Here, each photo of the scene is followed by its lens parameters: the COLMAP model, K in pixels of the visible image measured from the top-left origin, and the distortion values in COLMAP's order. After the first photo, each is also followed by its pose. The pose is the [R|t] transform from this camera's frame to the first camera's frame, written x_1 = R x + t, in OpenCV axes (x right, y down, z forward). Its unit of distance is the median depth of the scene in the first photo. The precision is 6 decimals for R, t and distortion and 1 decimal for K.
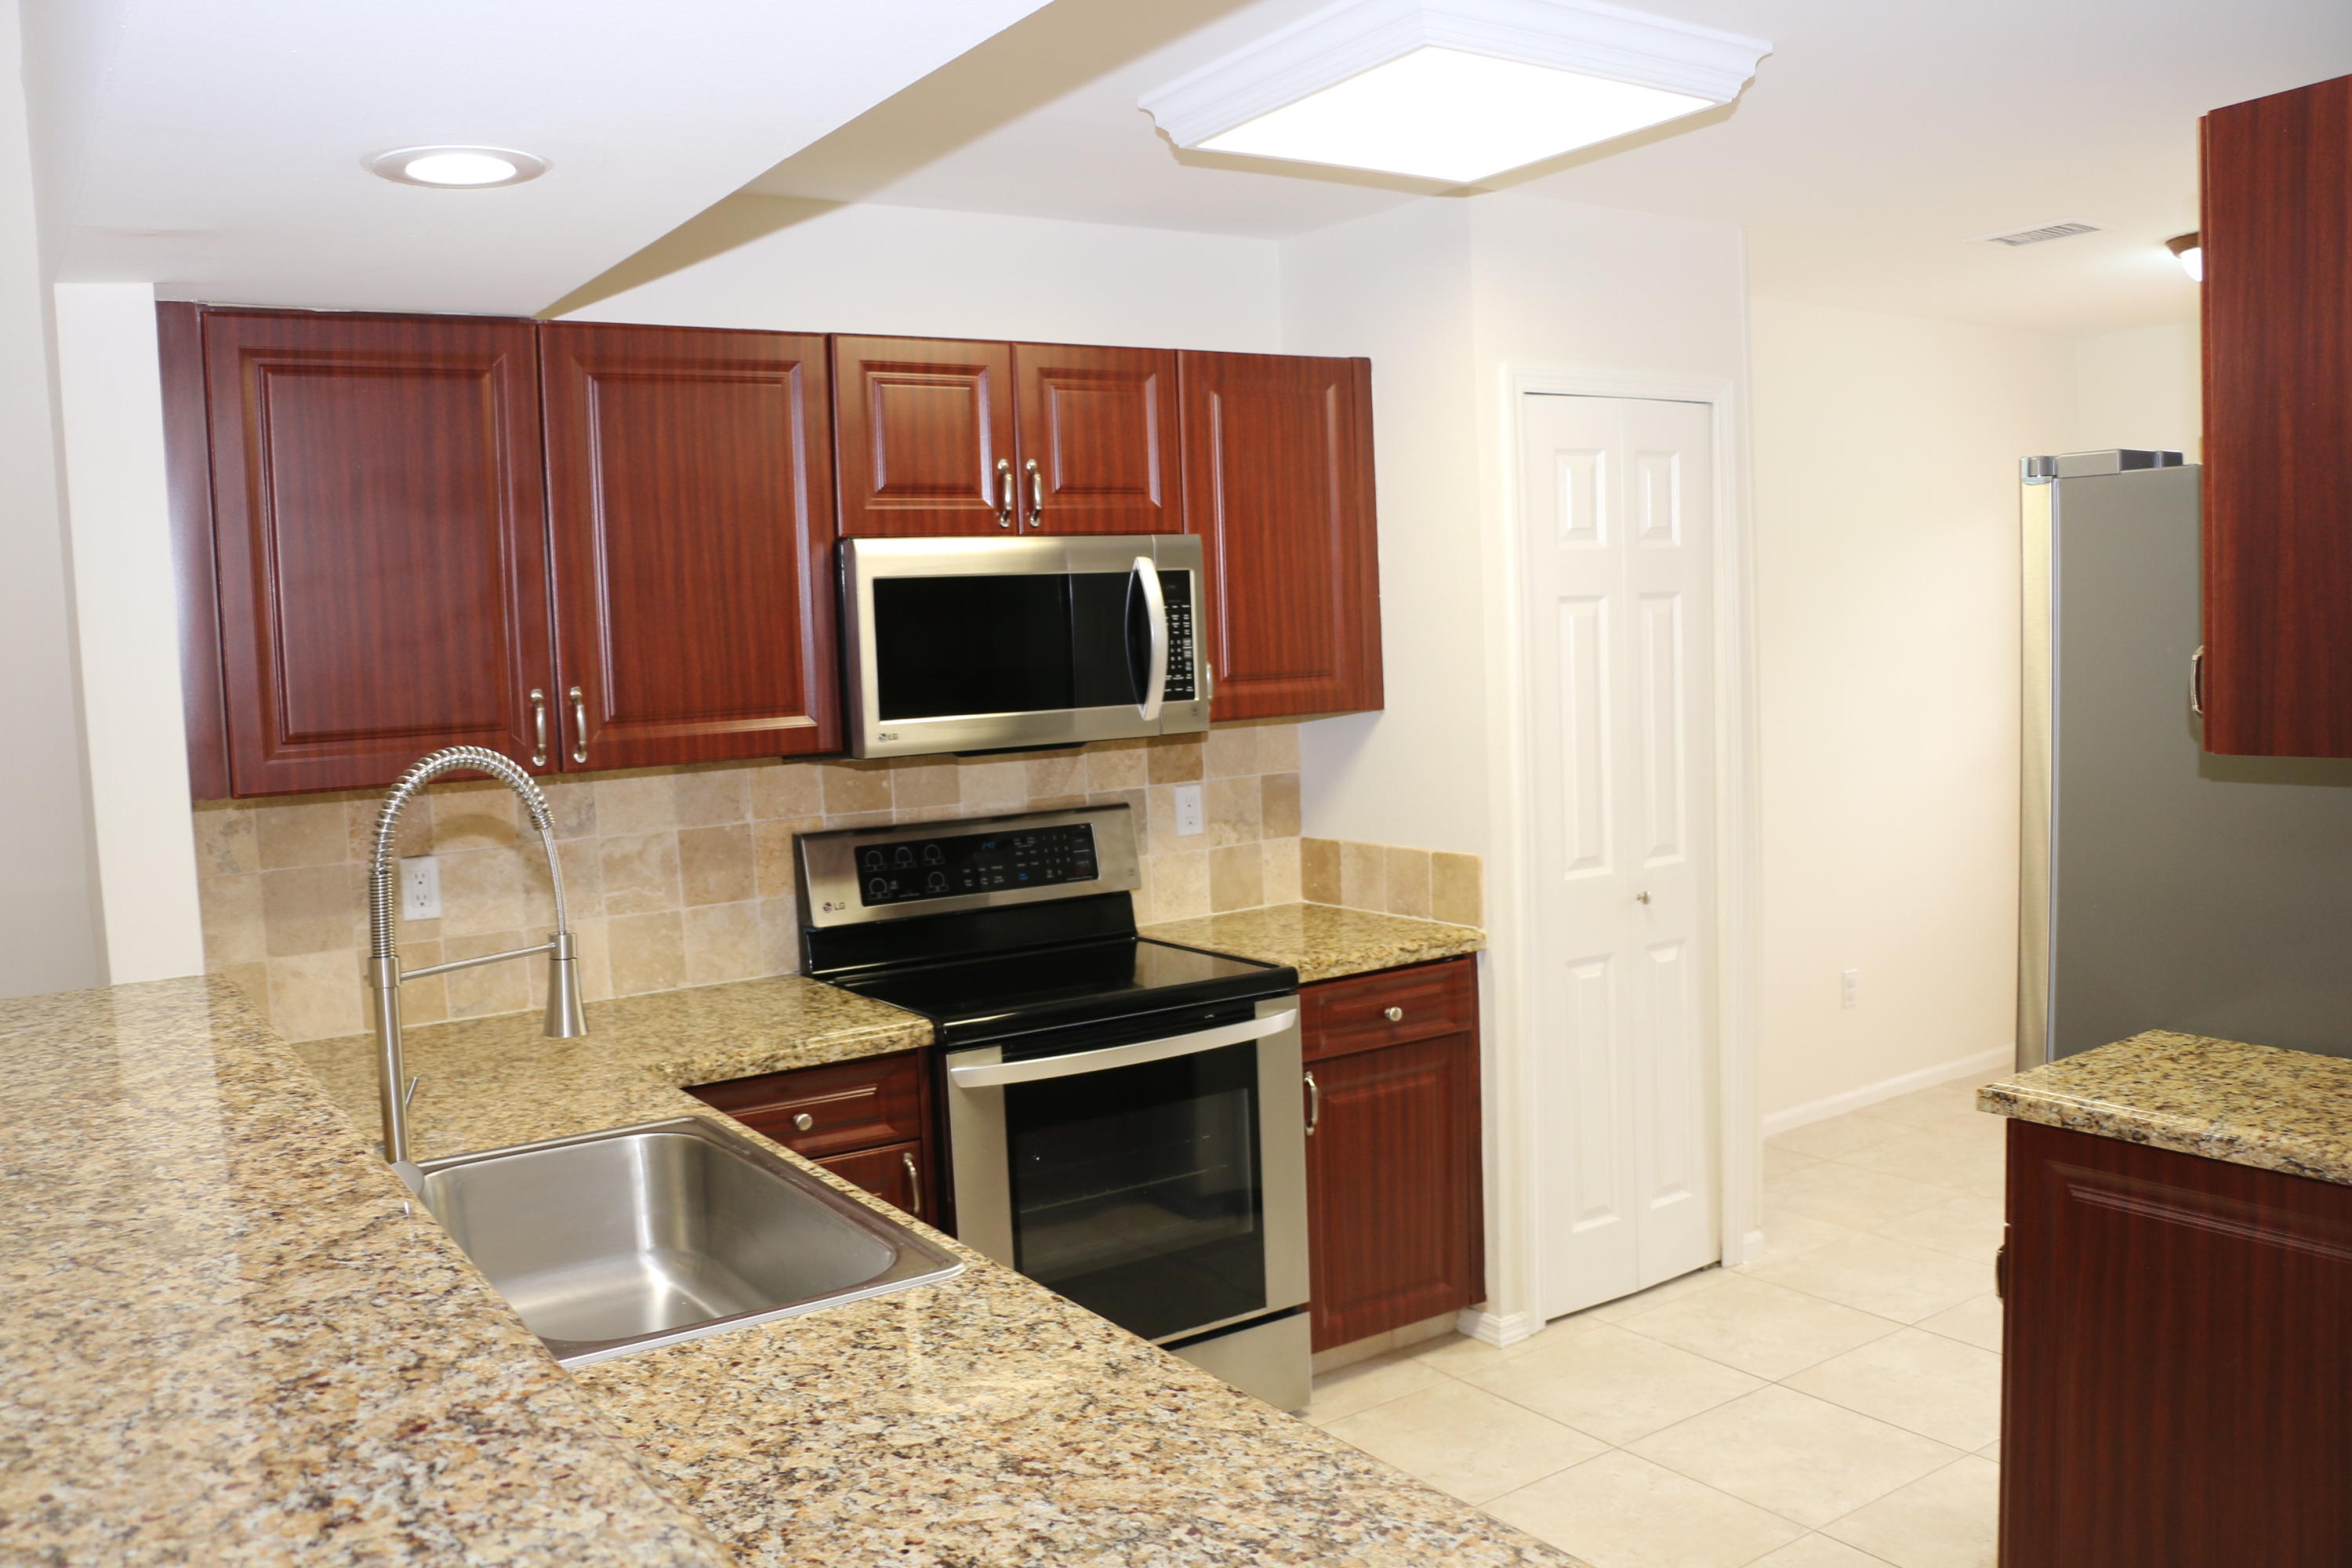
lens RADIAL K [[1908.2, 0, 1162.2], [0, 1908.2, 795.8], [0, 0, 1]] dist [-0.189540, 0.162007]
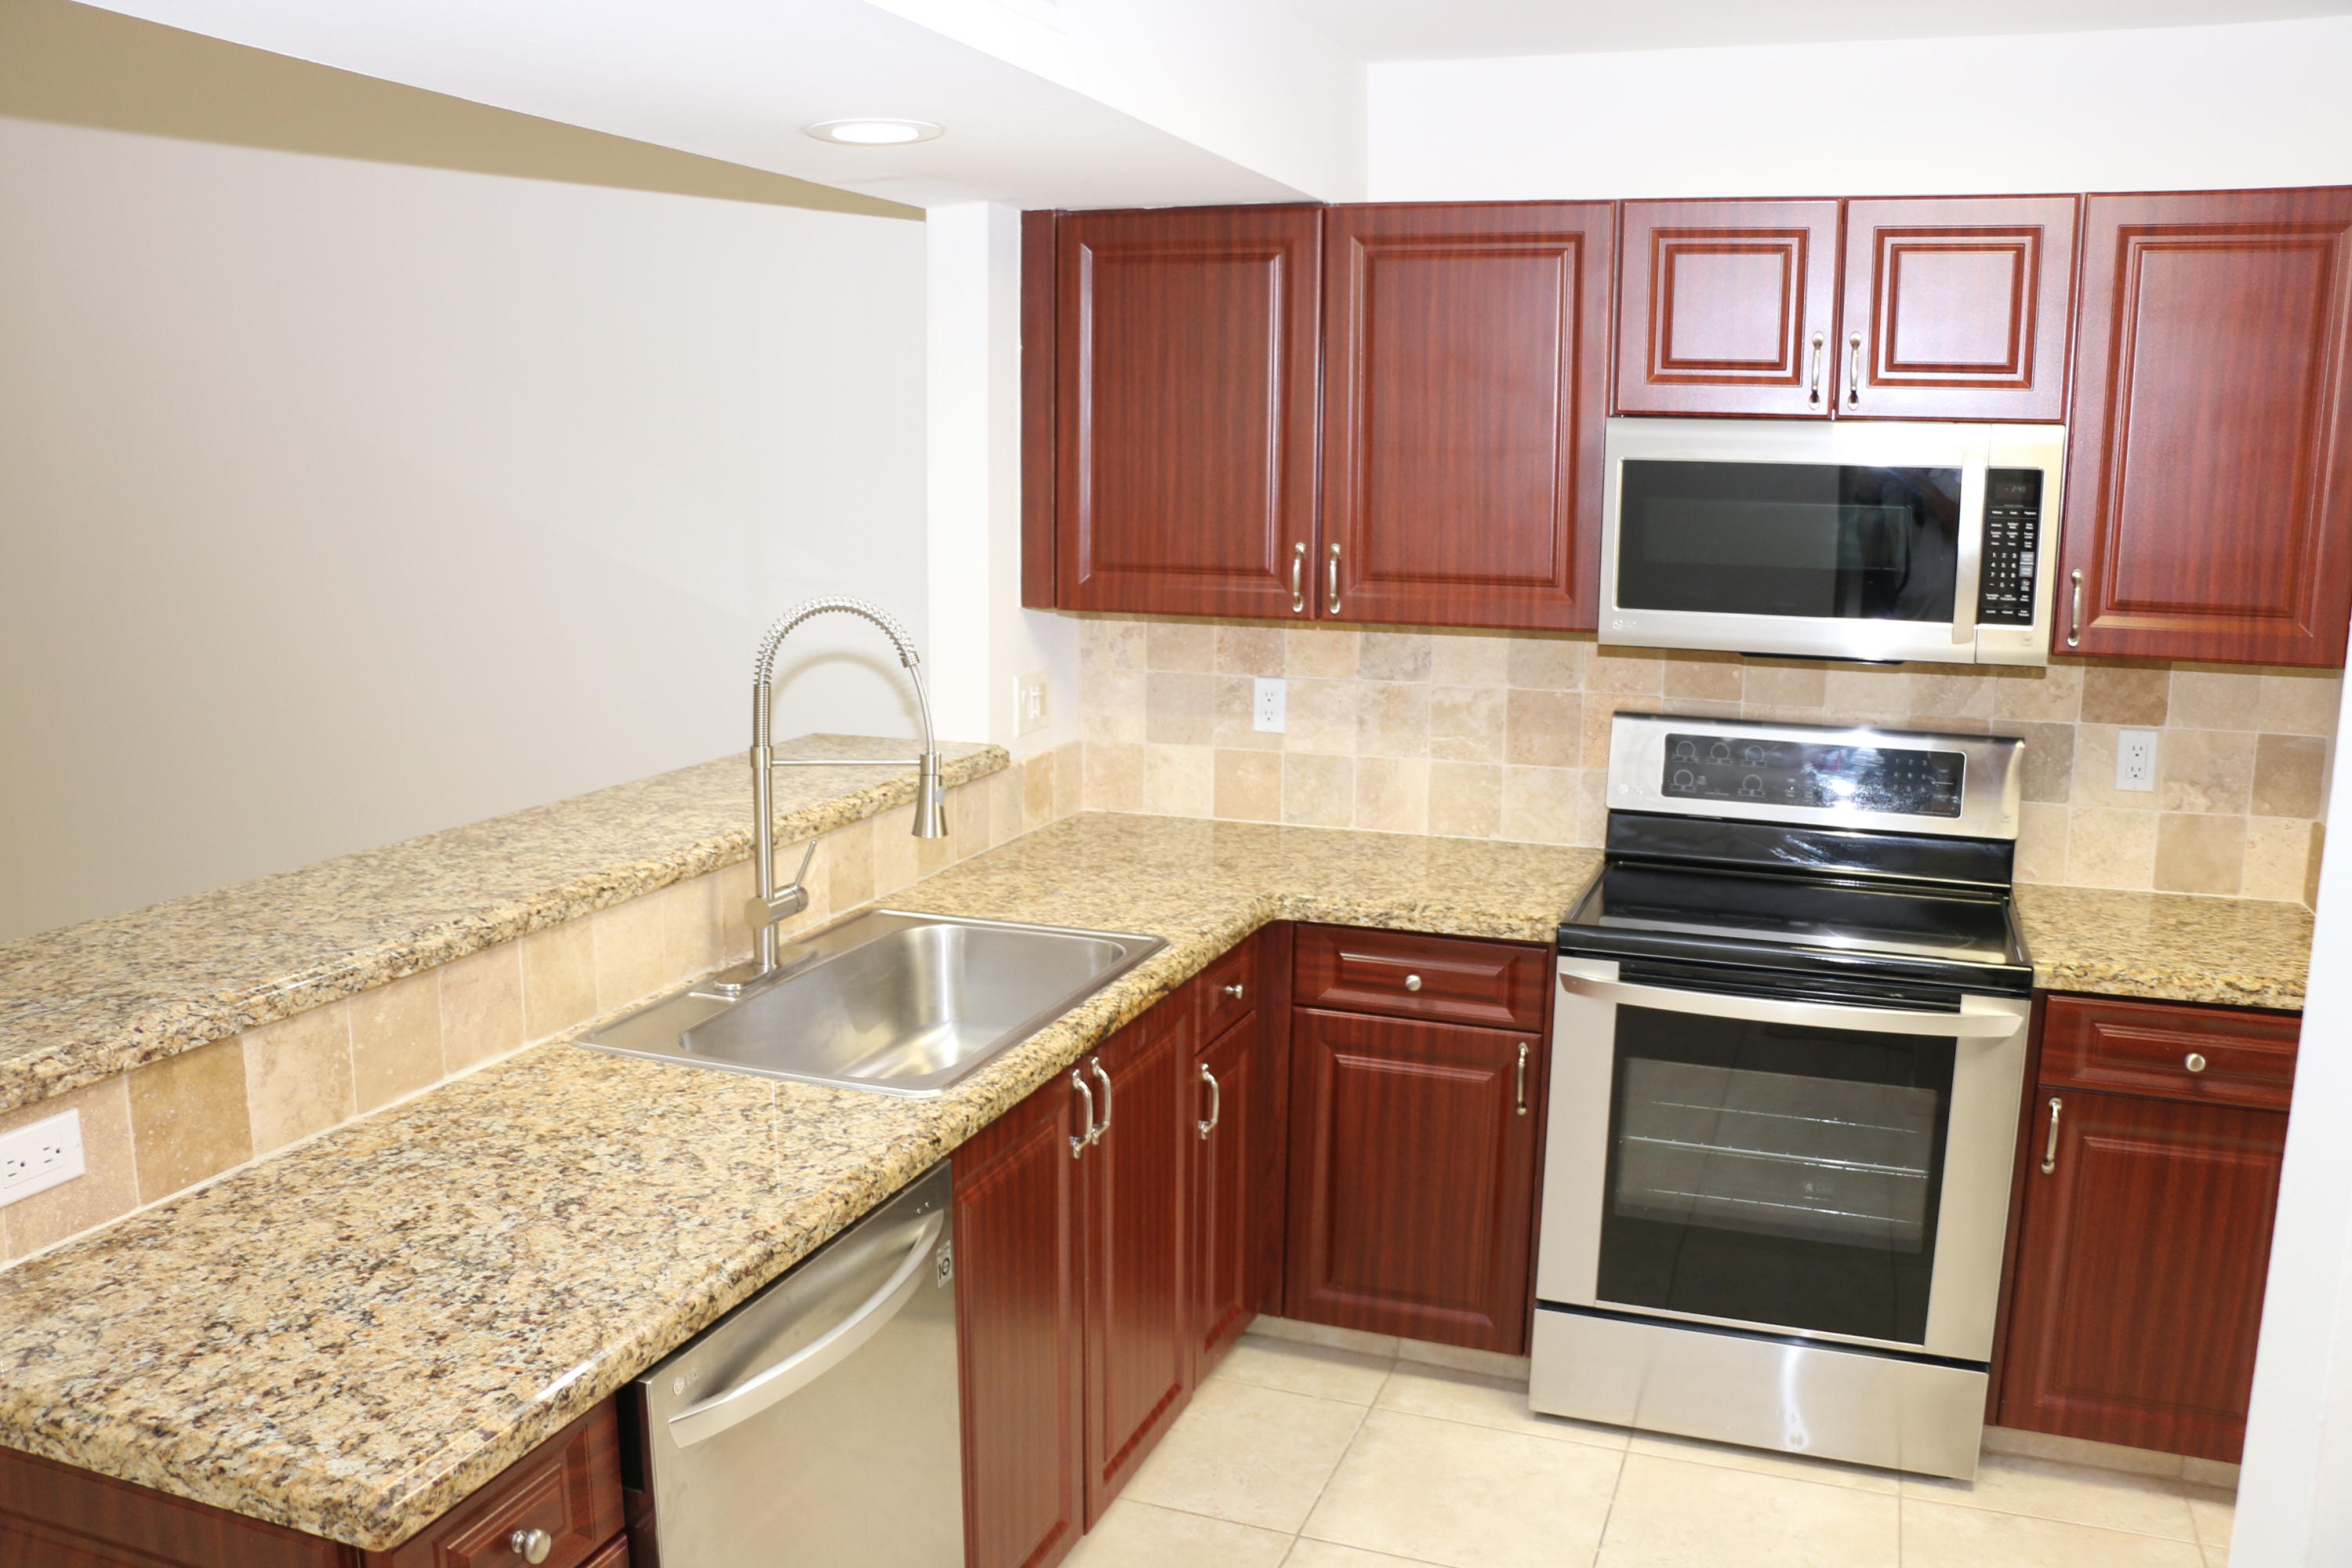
lens RADIAL K [[1908.2, 0, 1162.2], [0, 1908.2, 795.8], [0, 0, 1]] dist [-0.189540, 0.162007]
pose [[0.583084, 0.188865, -0.790154, 0.467925], [-0.103549, 0.981947, 0.158295, -0.069598], [0.805786, -0.010480, 0.592114, 0.233548]]
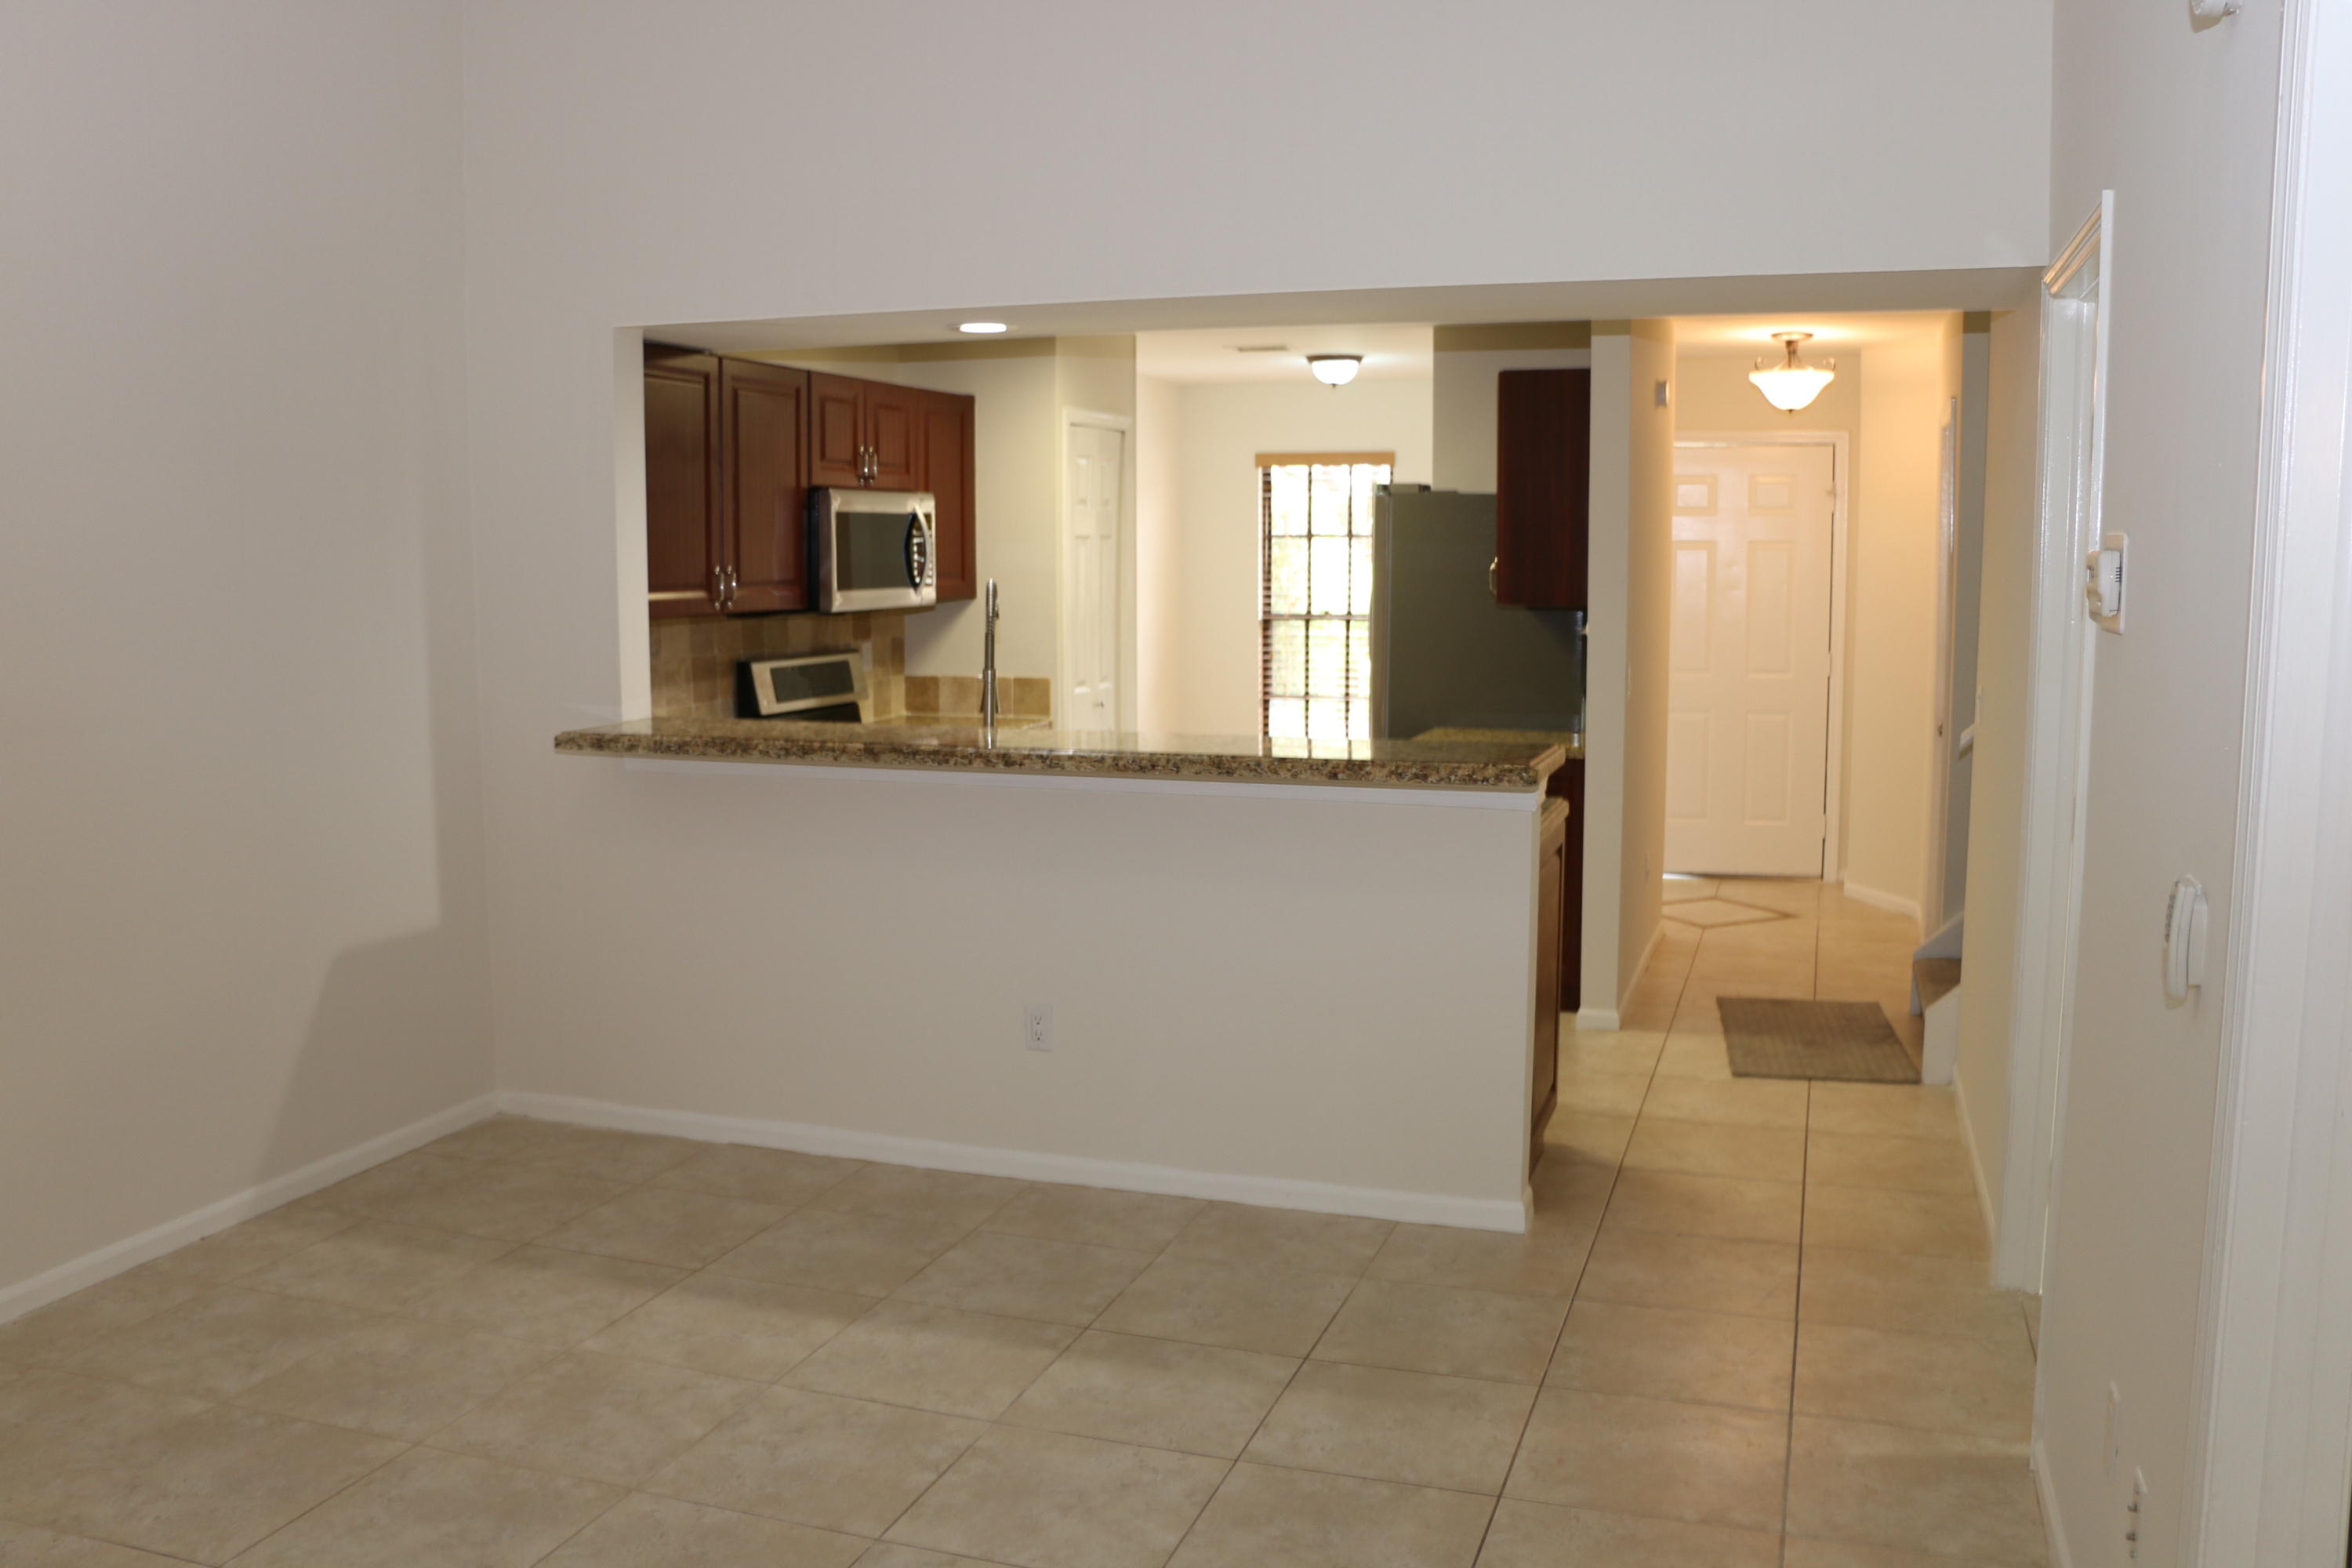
lens RADIAL K [[1986.4, 0, 1176.0], [0, 1986.4, 784.0], [0, 0, 1]] dist [-0.000084, 0.186003]
pose [[0.789813, -0.031804, 0.612523, -1.003721], [0.018713, 0.999439, 0.027764, 0.089967], [-0.613062, -0.010466, 0.789965, -0.652171]]
